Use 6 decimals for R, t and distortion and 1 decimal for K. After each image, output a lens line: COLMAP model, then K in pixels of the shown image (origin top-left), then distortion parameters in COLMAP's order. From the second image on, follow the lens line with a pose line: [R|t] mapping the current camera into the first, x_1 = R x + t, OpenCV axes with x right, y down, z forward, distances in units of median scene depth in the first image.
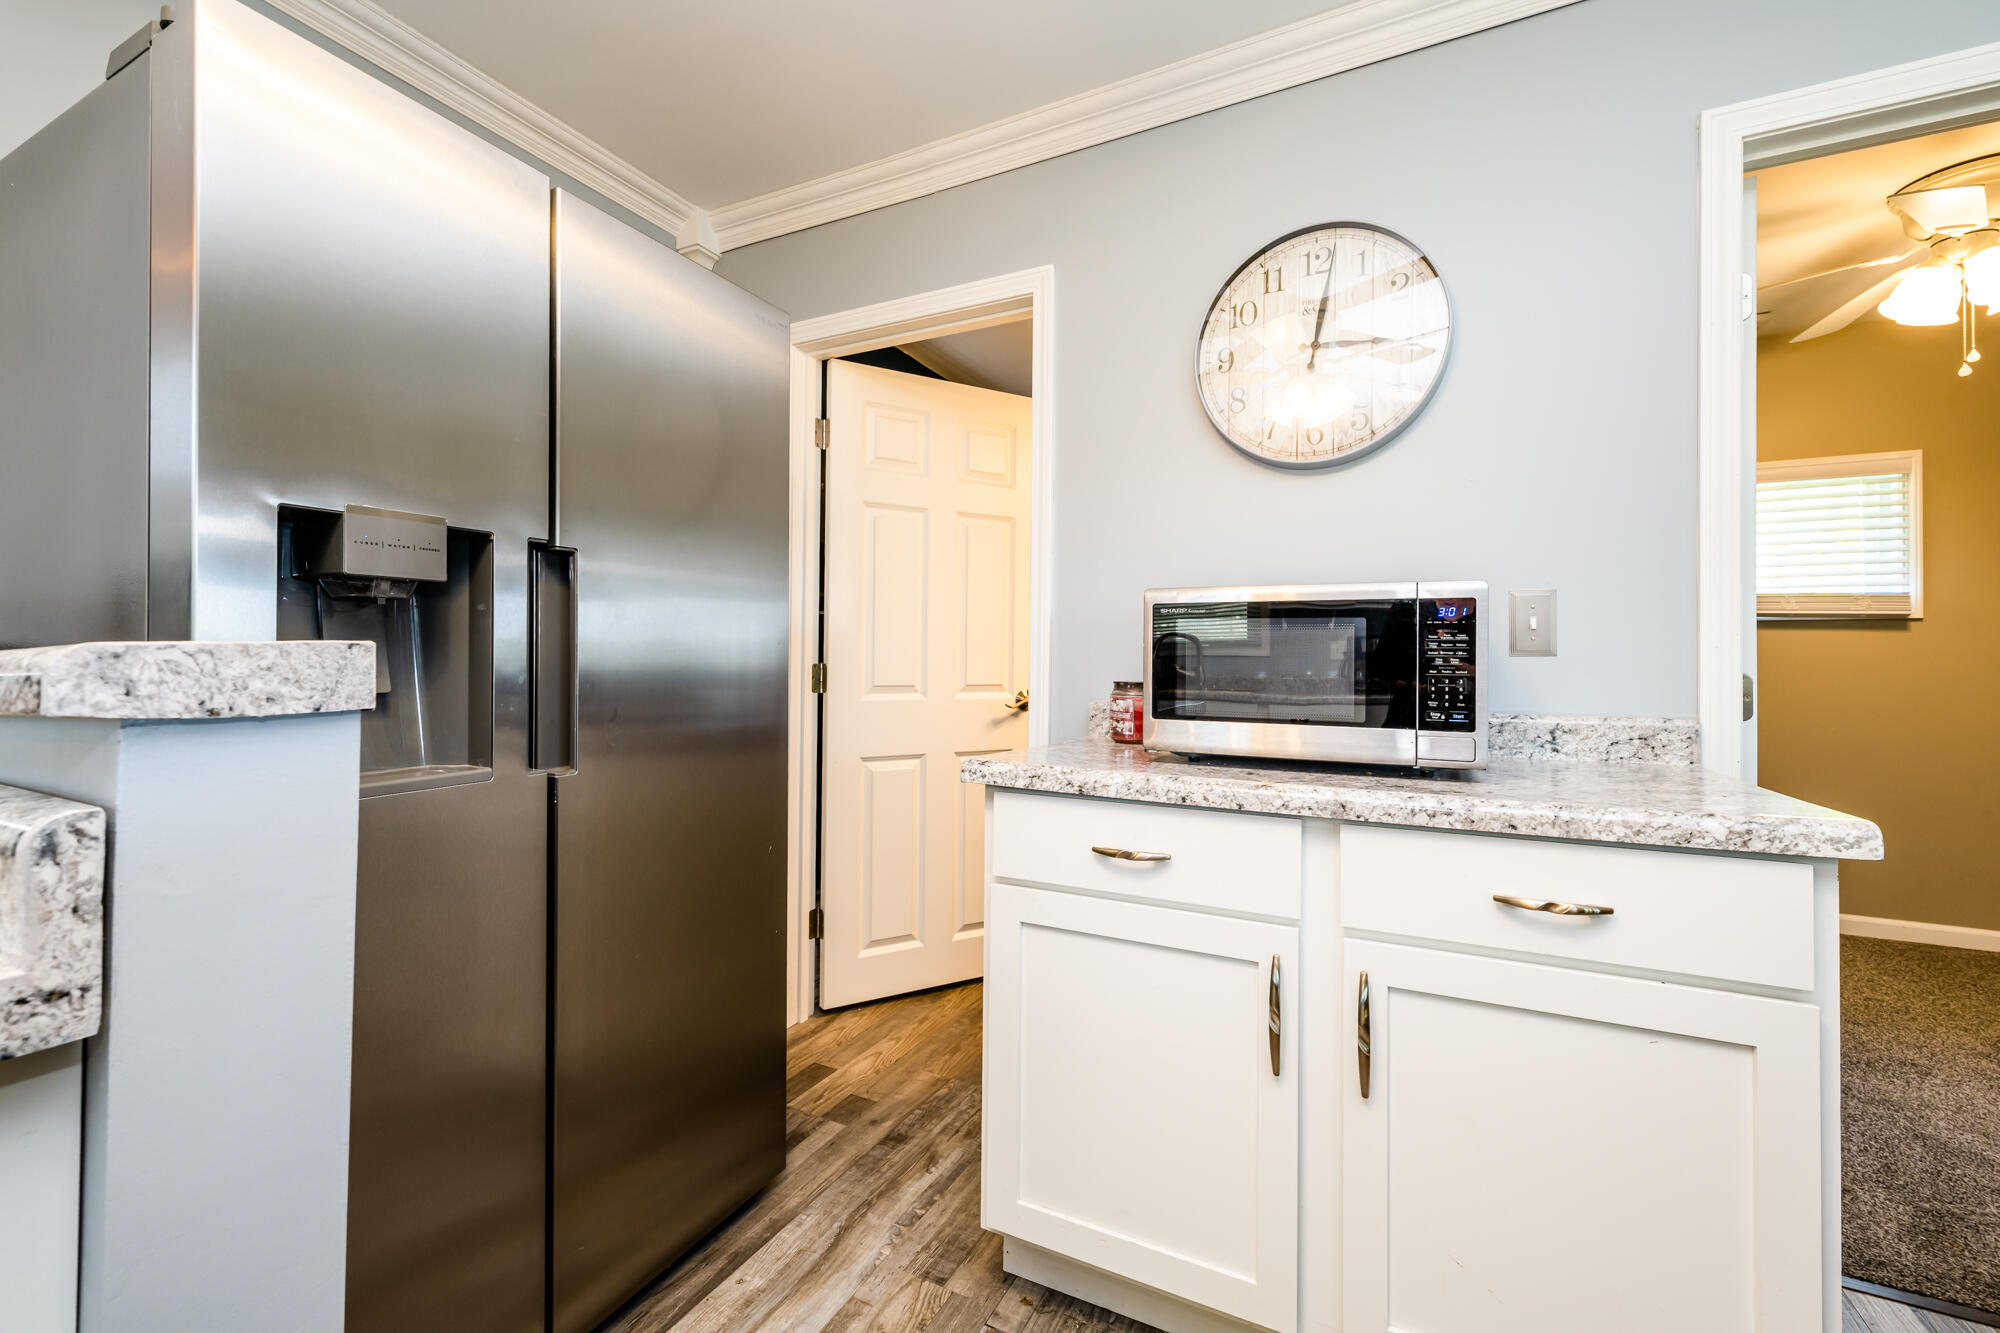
lens RADIAL K [[814.8, 0, 1003.0], [0, 814.8, 655.8], [0, 0, 1]] dist [-0.000455, 0.000222]
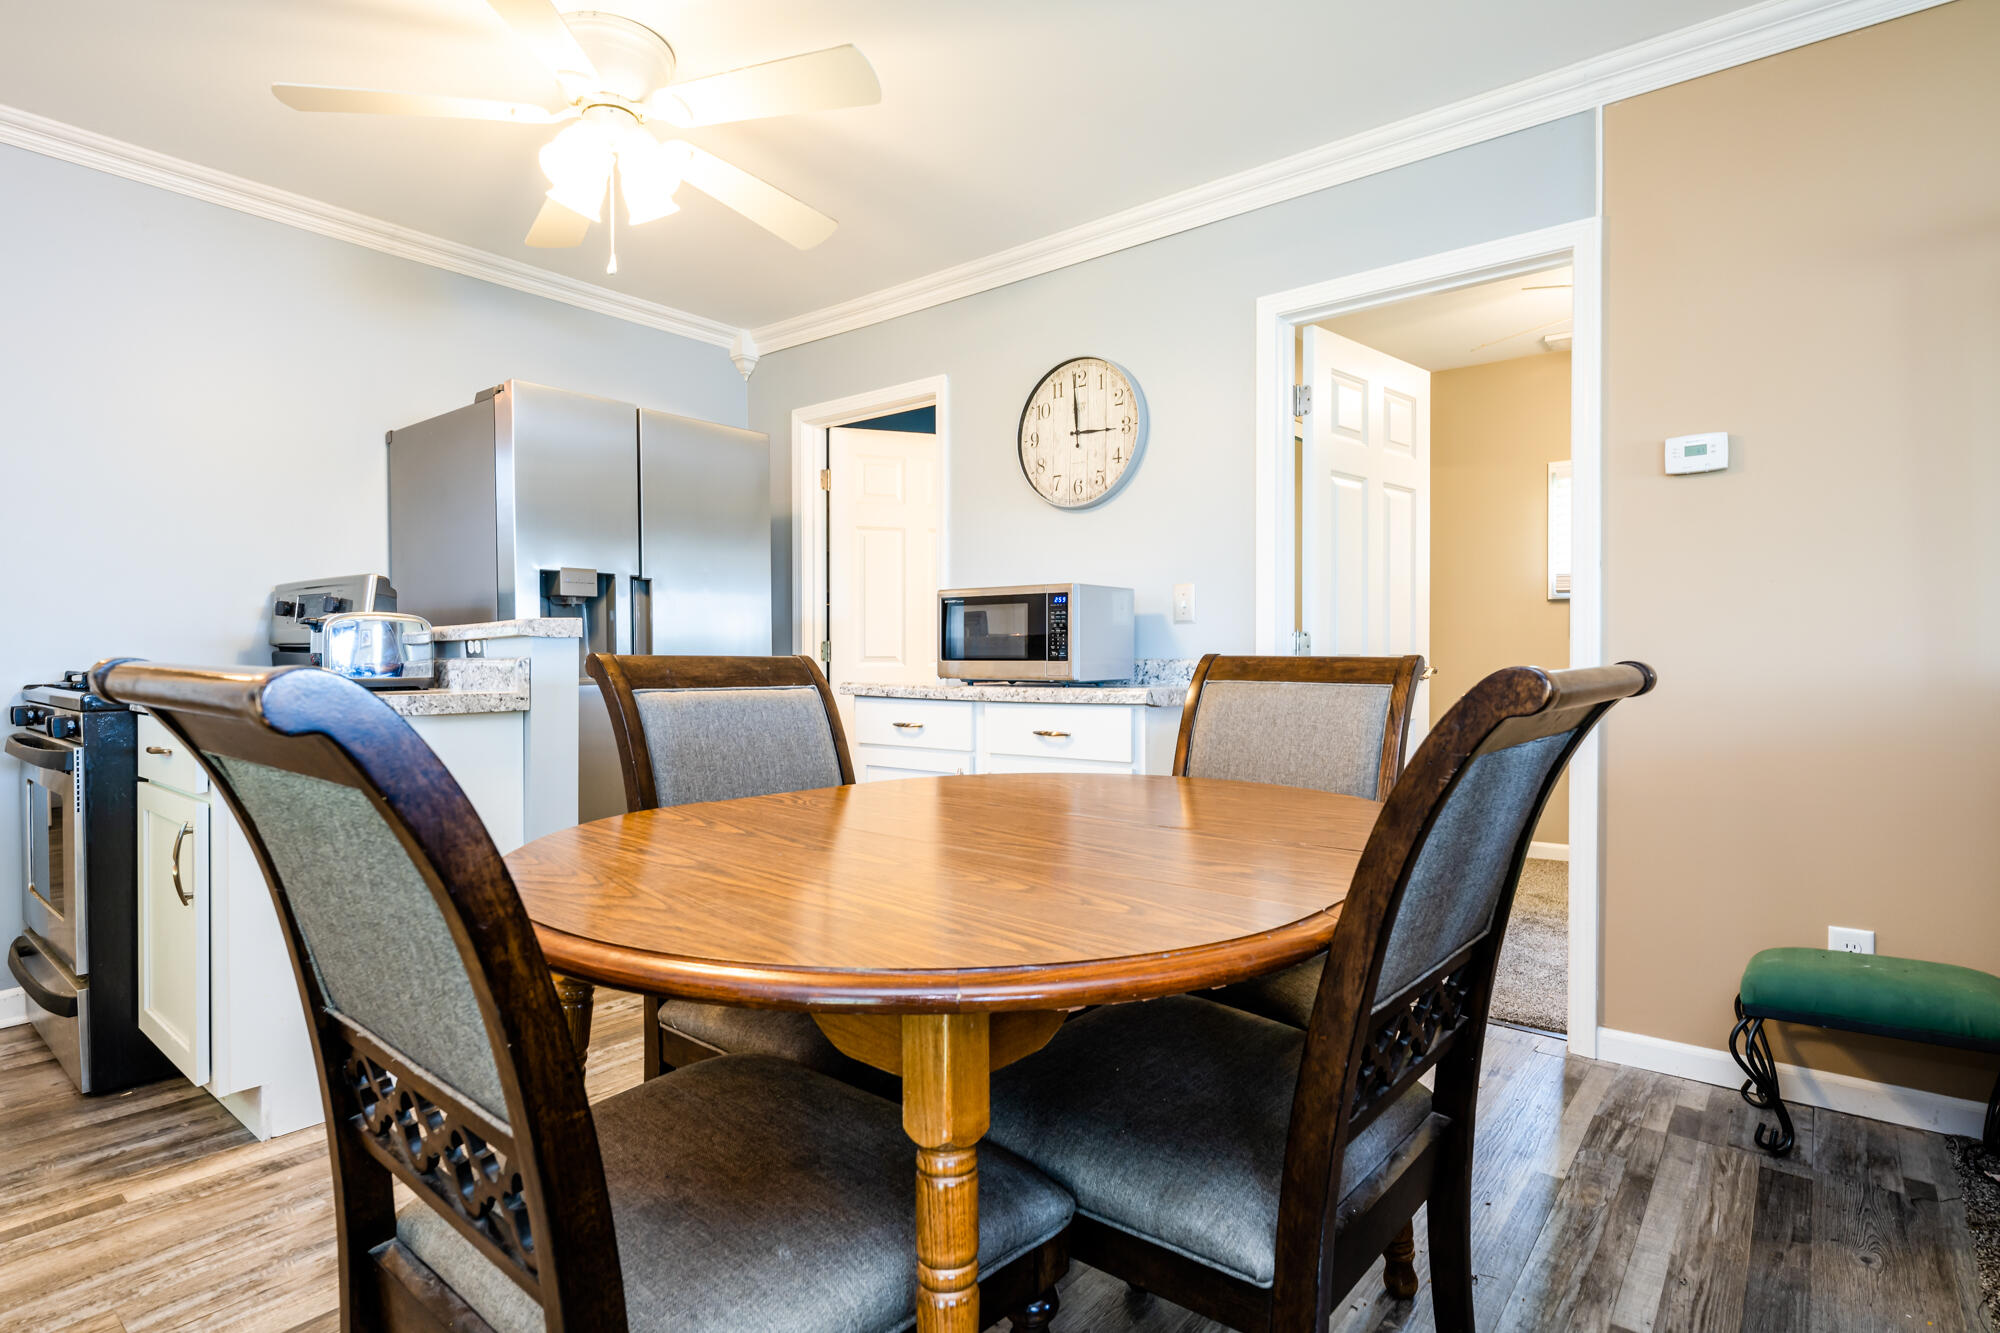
lens RADIAL K [[1026.6, 0, 1000.0], [0, 1026.6, 666.5], [0, 0, 1]] dist [0.003998, 0.000941]
pose [[0.977399, -0.008421, -0.211236, 0.896431], [0.010732, 0.999894, 0.009798, 0.077645], [0.211132, -0.011843, 0.977386, -1.377101]]
